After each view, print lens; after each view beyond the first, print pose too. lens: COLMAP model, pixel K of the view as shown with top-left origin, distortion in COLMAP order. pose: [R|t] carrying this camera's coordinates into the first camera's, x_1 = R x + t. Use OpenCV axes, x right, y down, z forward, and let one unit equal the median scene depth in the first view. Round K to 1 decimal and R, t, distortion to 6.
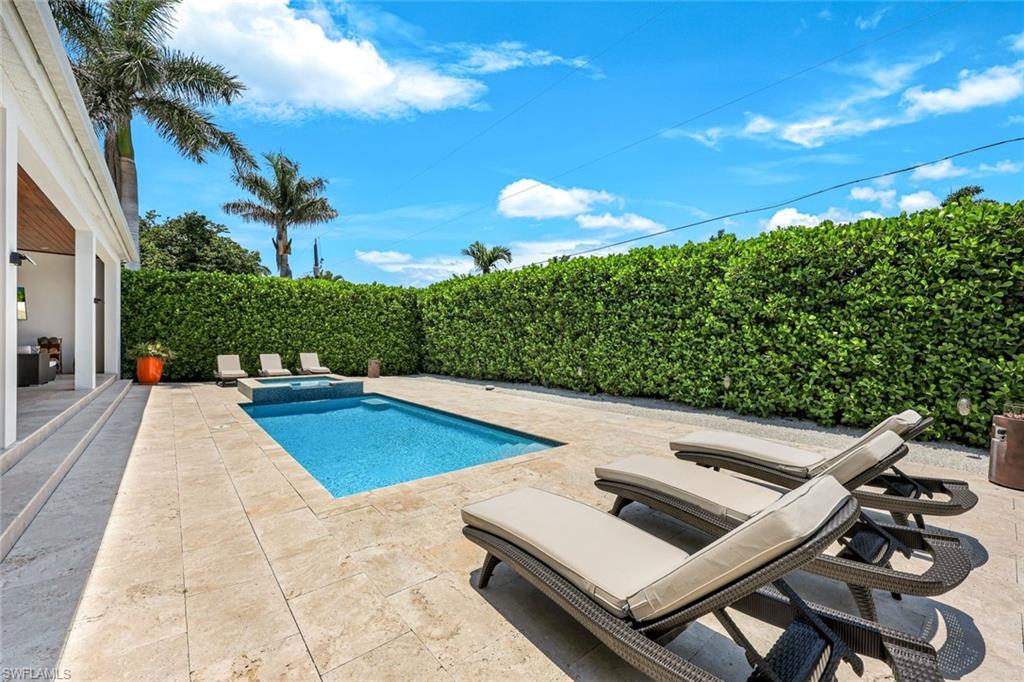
lens RADIAL K [[414.5, 0, 512.4], [0, 414.5, 336.4], [0, 0, 1]] dist [0.001336, 0.000765]
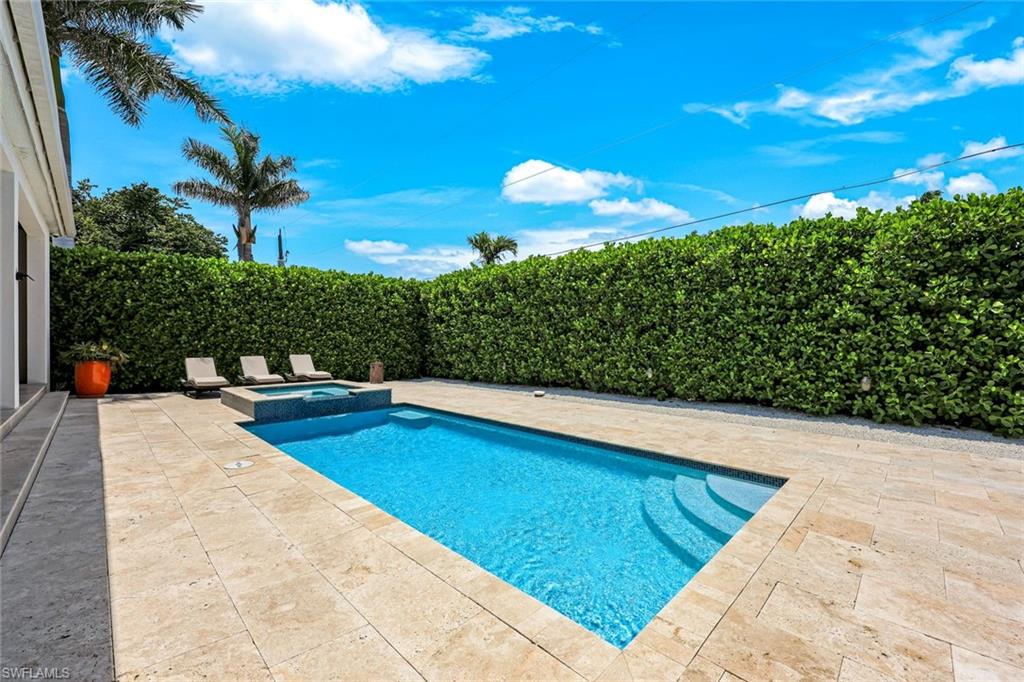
lens RADIAL K [[414.5, 0, 515.9], [0, 414.5, 340.9], [0, 0, 1]] dist [0.001336, 0.000765]
pose [[0.994860, -0.004071, 0.101174, -0.230271], [0.003411, 0.999972, 0.006700, 0.013596], [-0.101198, -0.006321, 0.994846, 0.211406]]
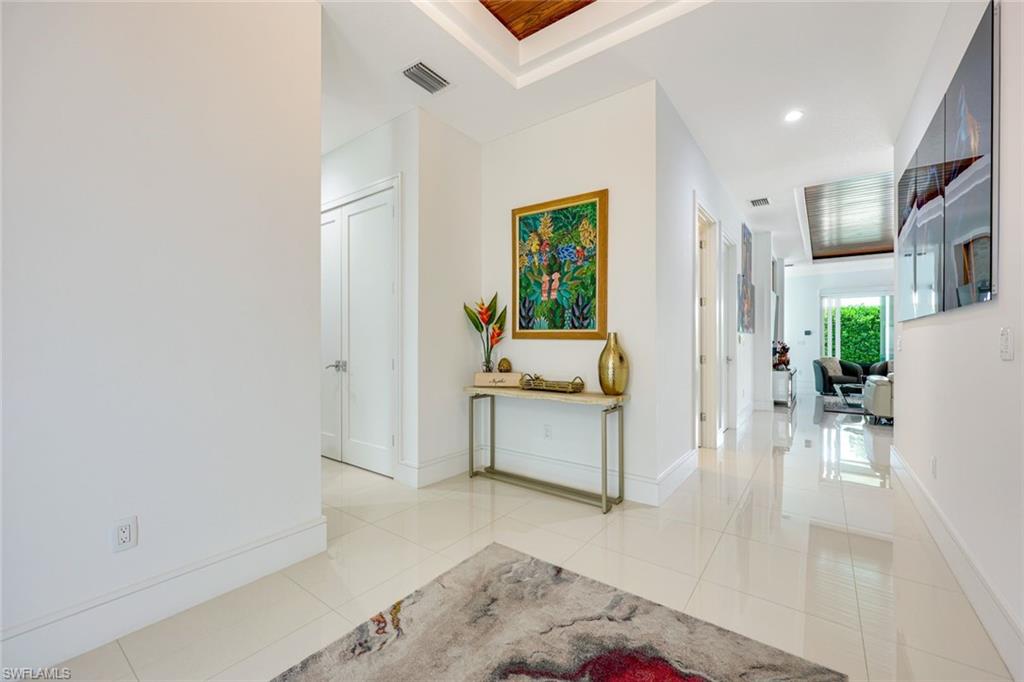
lens RADIAL K [[414.5, 0, 511.8], [0, 414.5, 340.5], [0, 0, 1]] dist [0.001336, 0.000765]
pose [[0.972150, -0.002832, 0.234341, -2.098885], [0.001431, 0.999980, 0.006150, -0.055758], [-0.234354, -0.005644, 0.972135, -0.701048]]
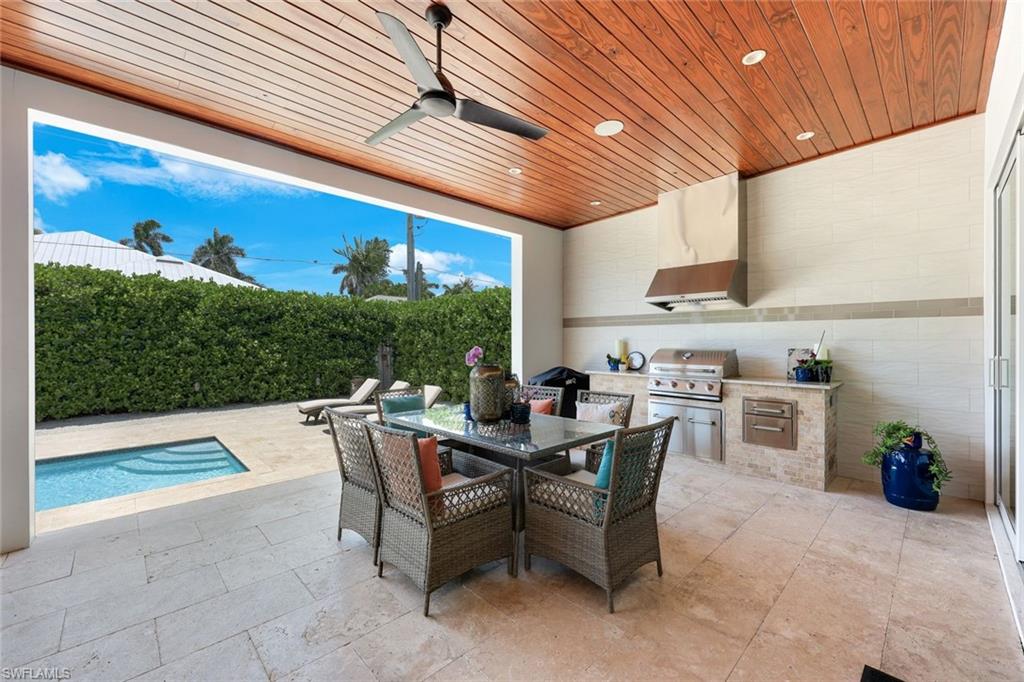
lens RADIAL K [[414.5, 0, 506.0], [0, 414.5, 341.3], [0, 0, 1]] dist [0.001336, 0.000765]
pose [[-0.070199, -0.004690, 0.997522, -0.815630], [-0.001005, 0.999989, 0.004631, -0.042852], [-0.997533, -0.000677, -0.070203, 0.058765]]
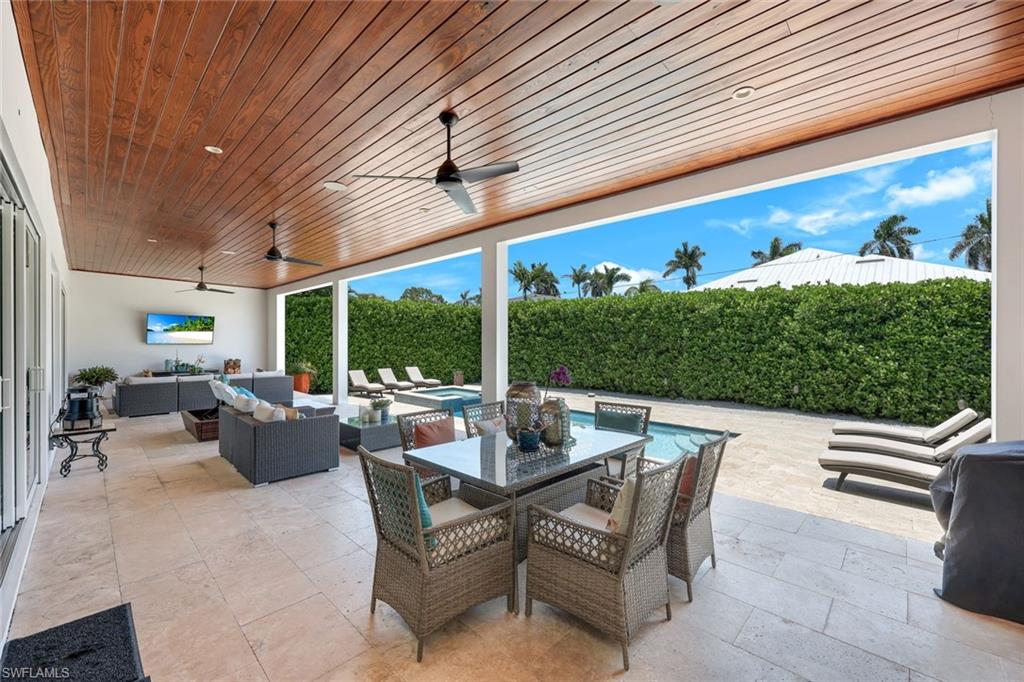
lens RADIAL K [[414.5, 0, 513.2], [0, 414.5, 335.6], [0, 0, 1]] dist [0.001336, 0.000765]
pose [[0.993385, -0.001759, 0.114815, -0.535353], [0.002424, 0.999981, -0.005653, -0.060771], [-0.114803, 0.005894, 0.993371, -0.269857]]
